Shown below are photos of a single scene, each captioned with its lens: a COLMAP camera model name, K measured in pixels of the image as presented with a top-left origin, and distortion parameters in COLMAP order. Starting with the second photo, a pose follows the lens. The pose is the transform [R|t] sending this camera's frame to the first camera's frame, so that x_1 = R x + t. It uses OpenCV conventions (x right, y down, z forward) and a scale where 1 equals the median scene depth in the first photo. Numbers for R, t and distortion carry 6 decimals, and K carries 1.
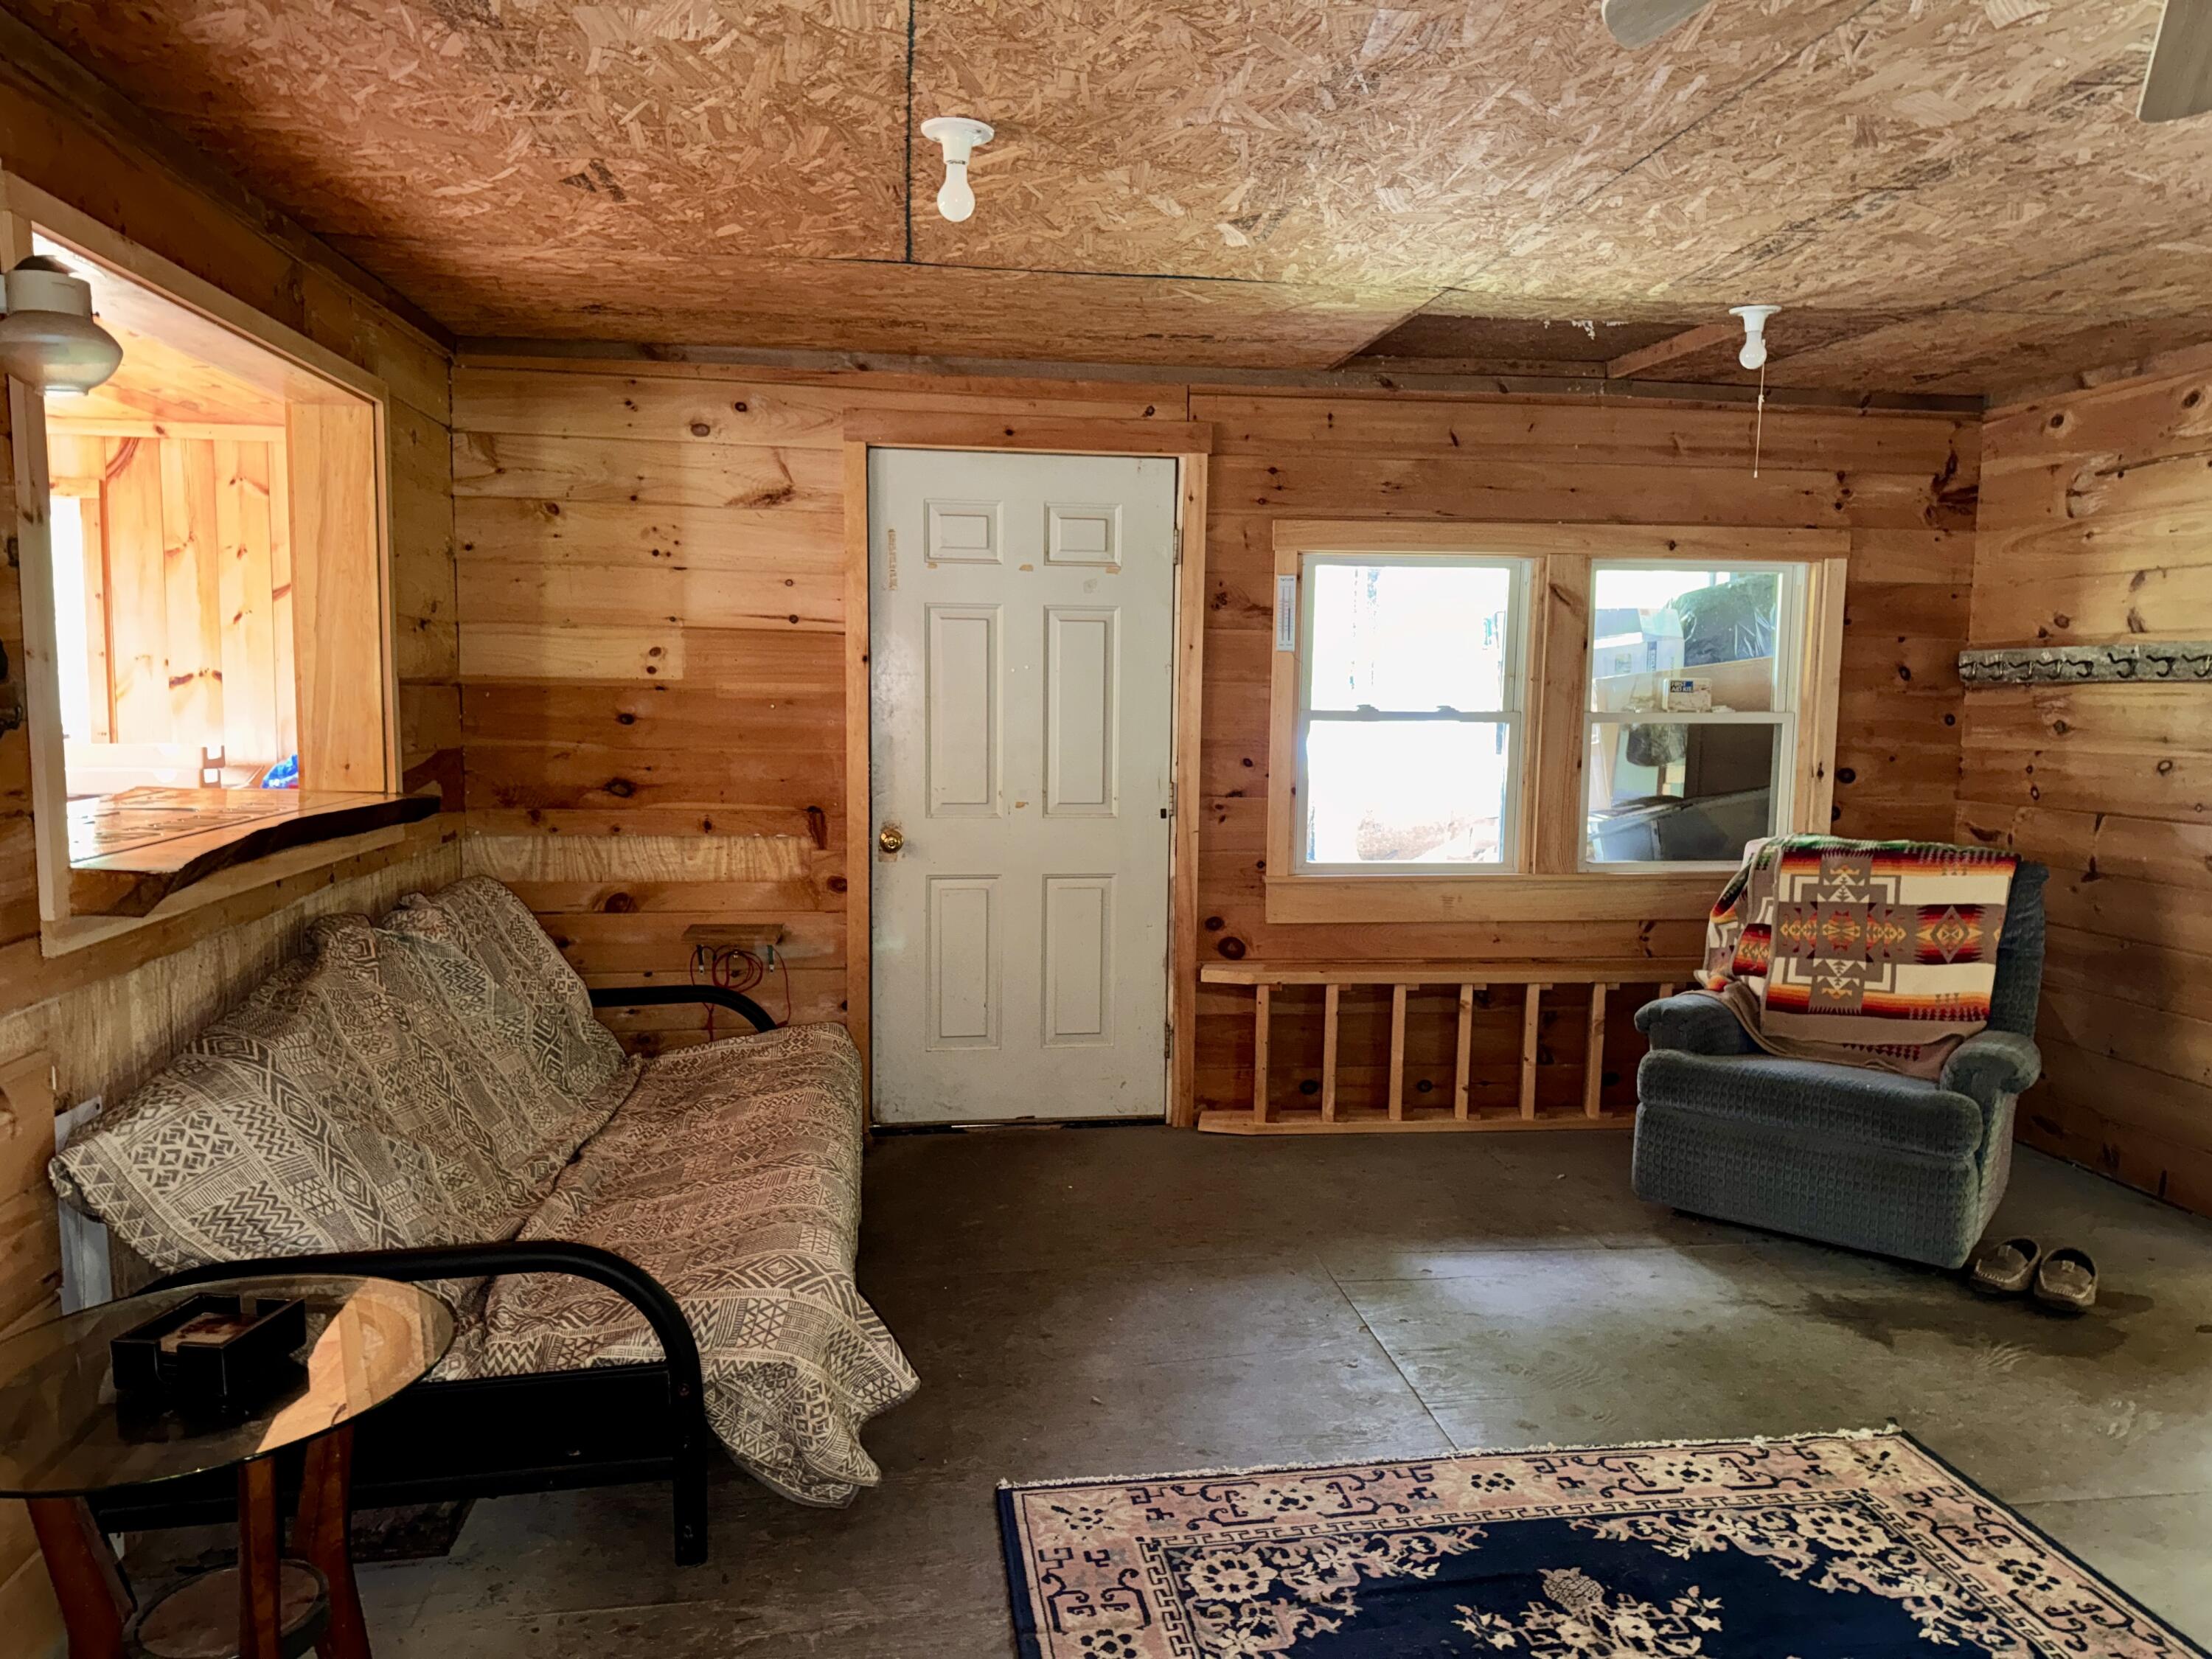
lens RADIAL K [[1540.3, 0, 1101.8], [0, 1540.3, 857.2], [0, 0, 1]] dist [0.001021, 0.000012]
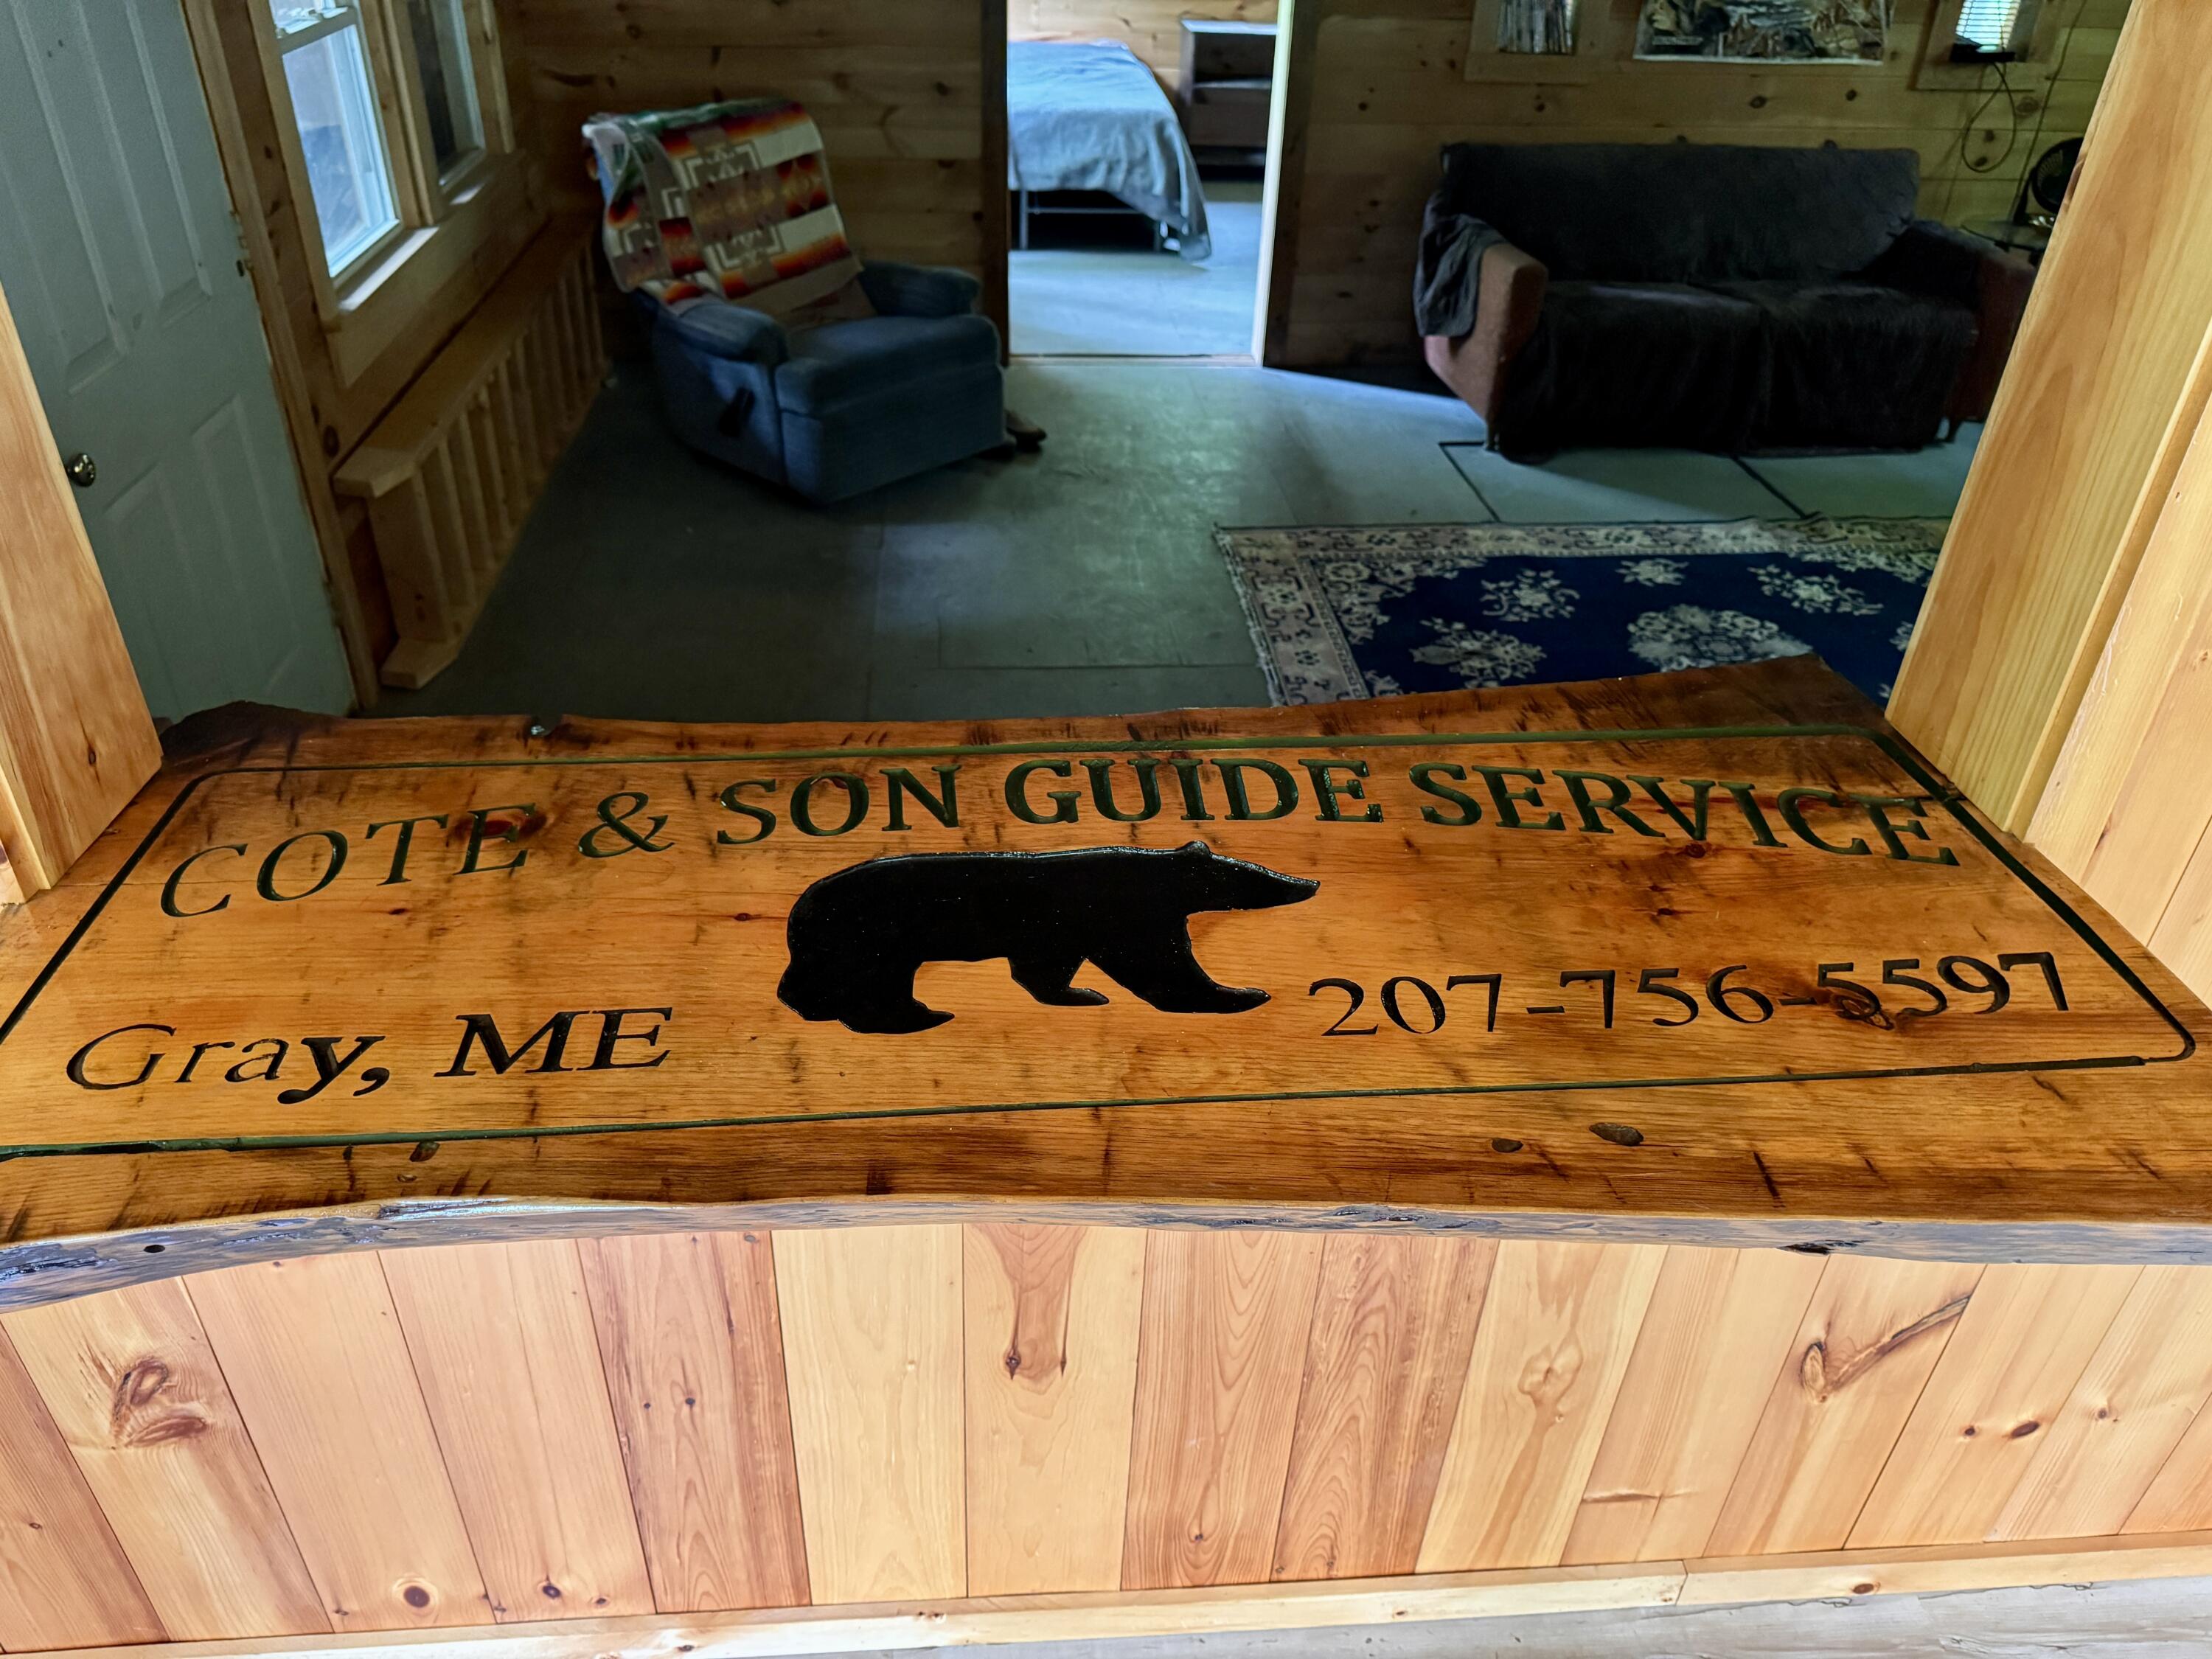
lens RADIAL K [[1577.3, 0, 1100.9], [0, 1577.3, 826.6], [0, 0, 1]] dist [0.006956, -0.010384]
pose [[0.044917, -0.560213, 0.827130, -0.665399], [0.083614, 0.827169, 0.555698, -0.186028], [-0.995485, 0.044199, 0.083995, 0.678898]]
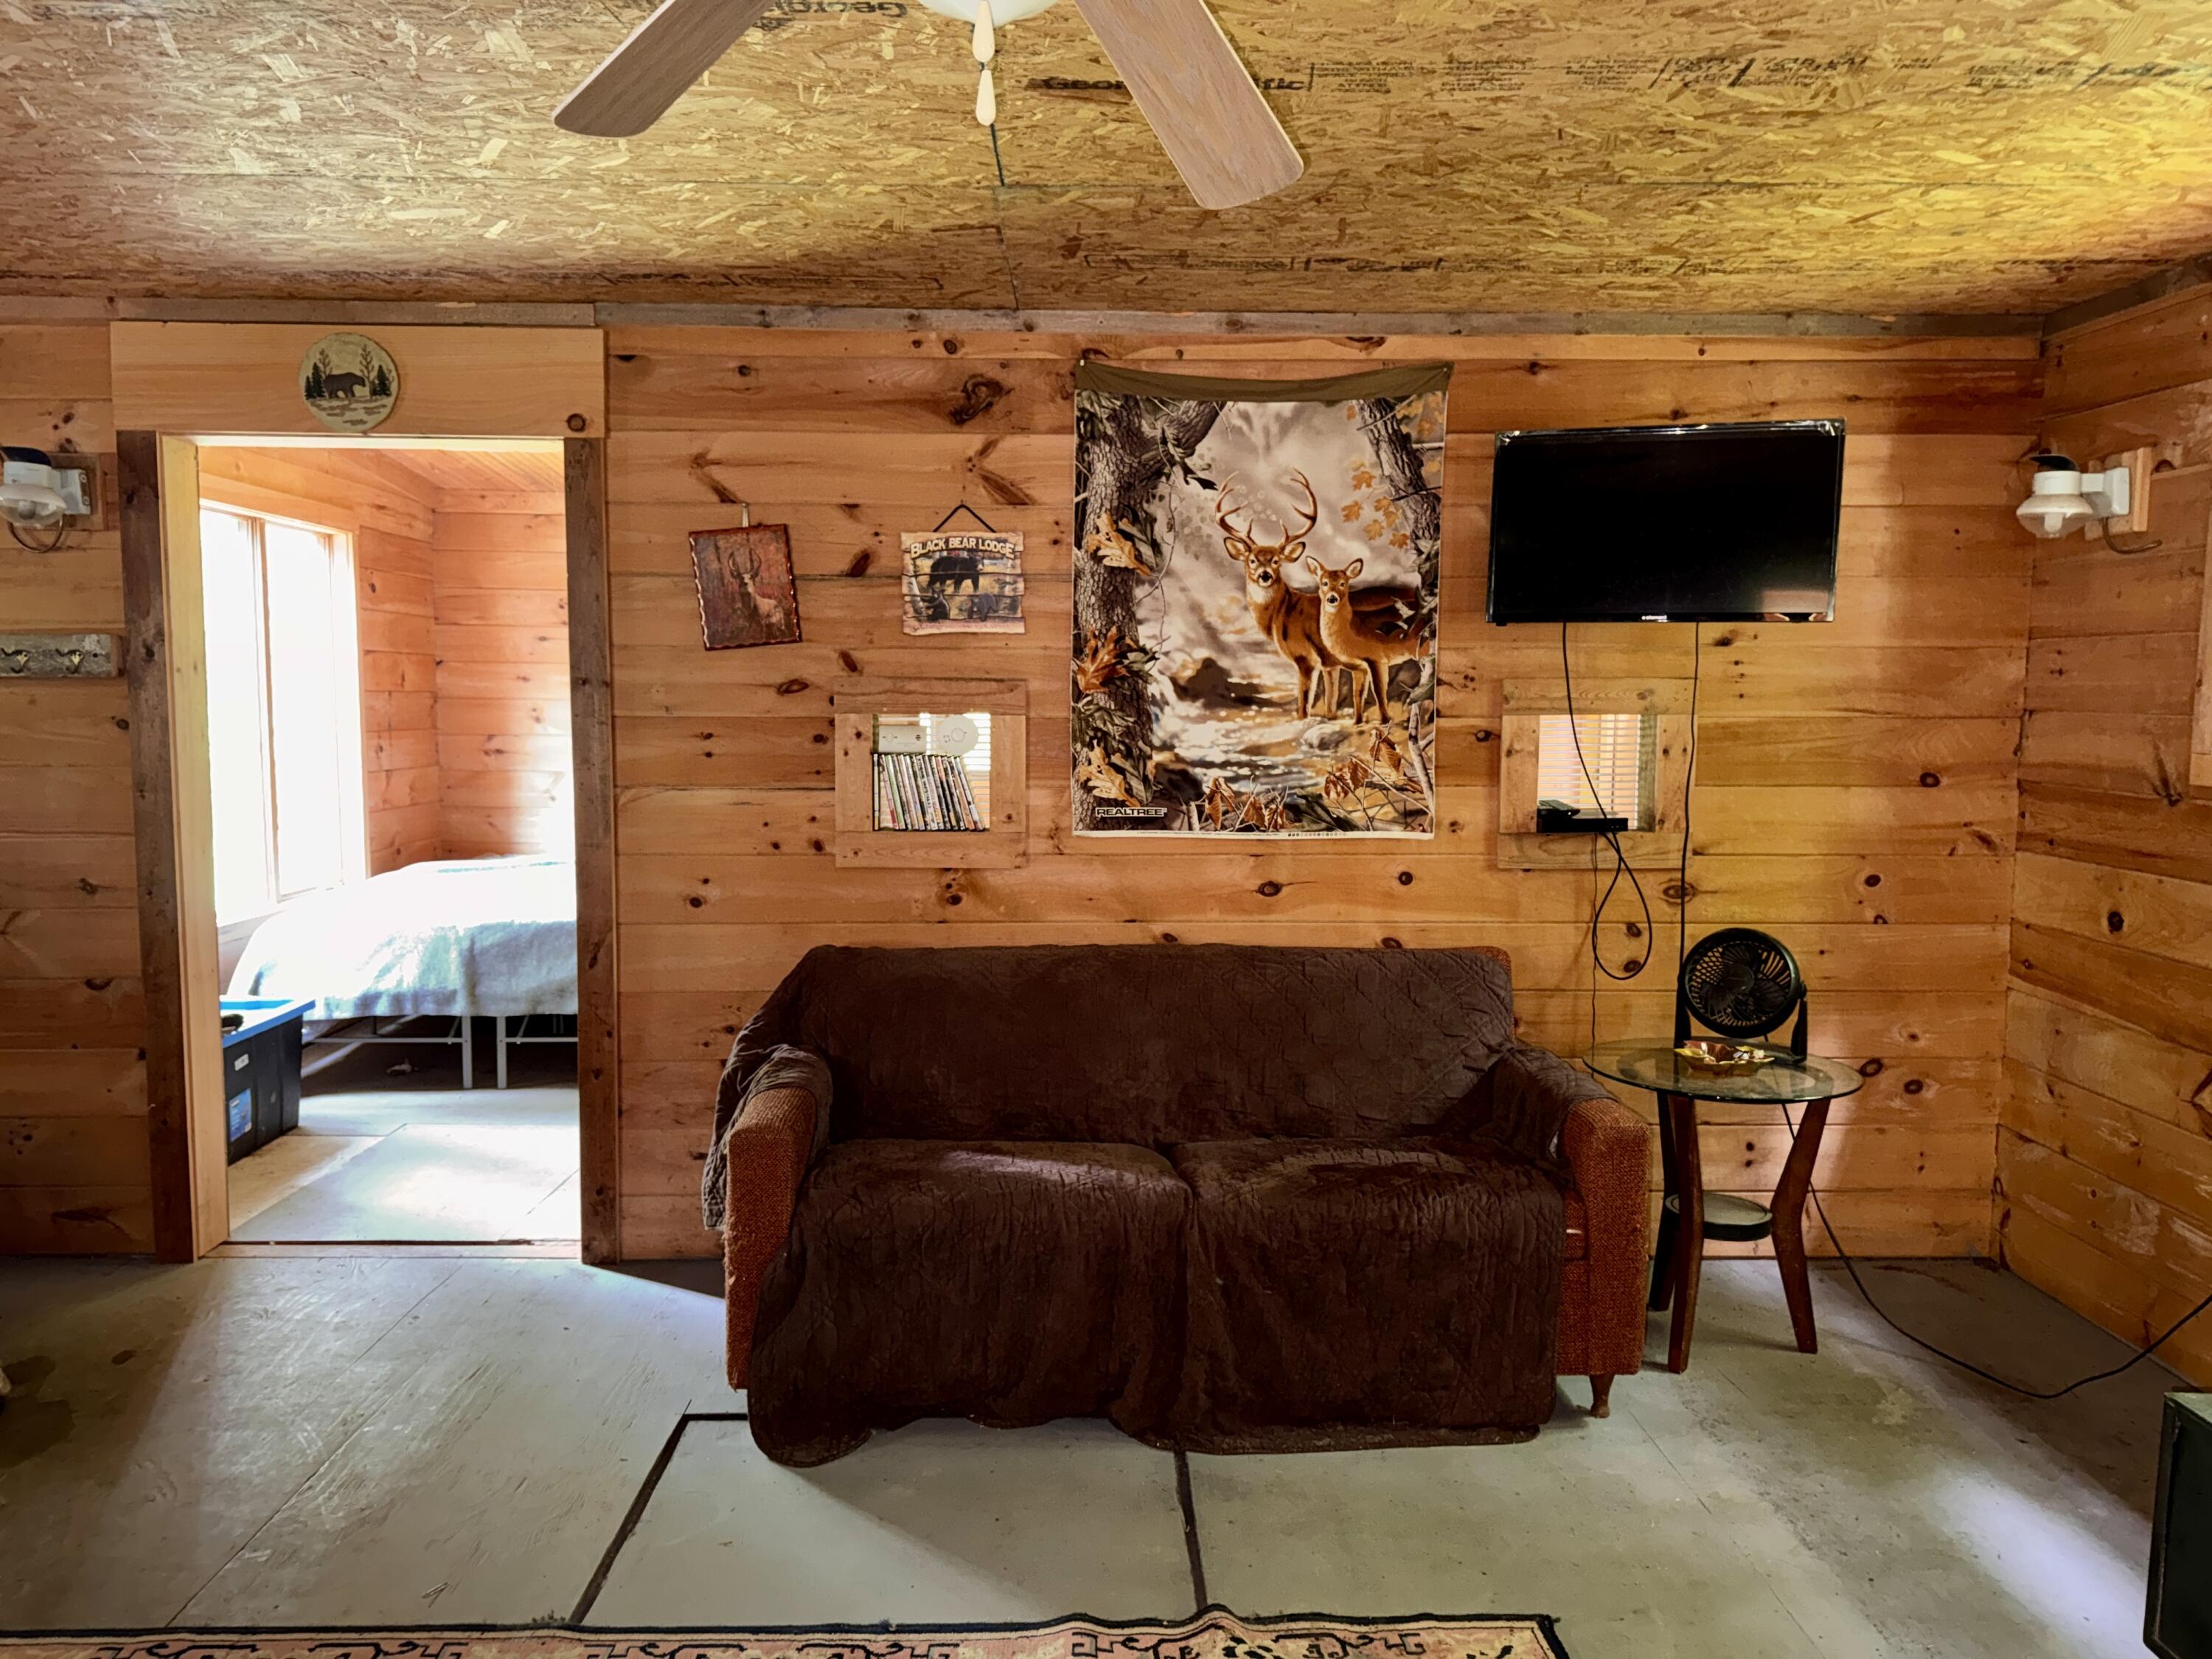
lens RADIAL K [[1551.9, 0, 1099.2], [0, 1551.9, 836.8], [0, 0, 1]] dist [0.081037, -0.104653]
pose [[0.110244, -0.101299, 0.988729, -0.119359], [0.106113, 0.990306, 0.089628, -0.030237], [-0.988224, 0.095036, 0.119925, 0.202458]]
